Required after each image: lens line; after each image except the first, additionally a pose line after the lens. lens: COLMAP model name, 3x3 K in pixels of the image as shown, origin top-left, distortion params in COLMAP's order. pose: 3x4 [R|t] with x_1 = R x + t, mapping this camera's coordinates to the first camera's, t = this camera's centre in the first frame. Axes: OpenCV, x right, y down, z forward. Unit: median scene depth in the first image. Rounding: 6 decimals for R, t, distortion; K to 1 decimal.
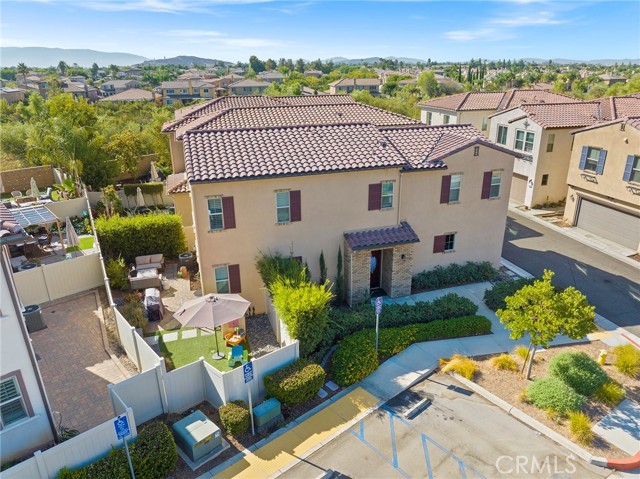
lens RADIAL K [[449.7, 0, 320.0], [0, 449.7, 239.5], [0, 0, 1]] dist [-0.035155, -0.001063]
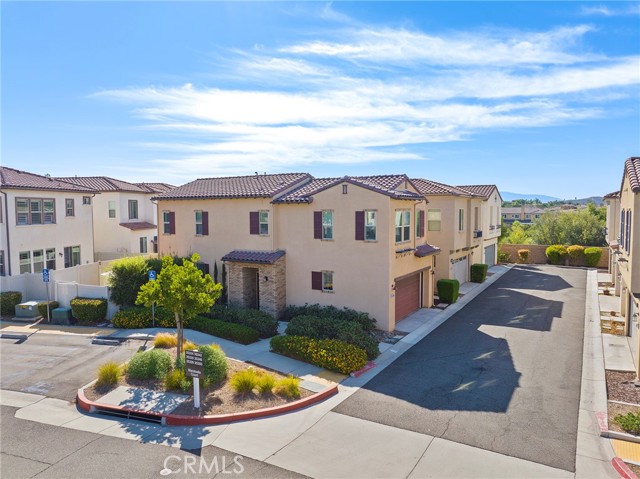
lens RADIAL K [[449.7, 0, 320.0], [0, 449.7, 239.5], [0, 0, 1]] dist [-0.035155, -0.001063]
pose [[0.665259, 0.057021, -0.744432, 1.136520], [-0.273740, 0.946273, -0.172145, 0.105266], [0.694620, 0.318302, 0.645125, 0.362492]]
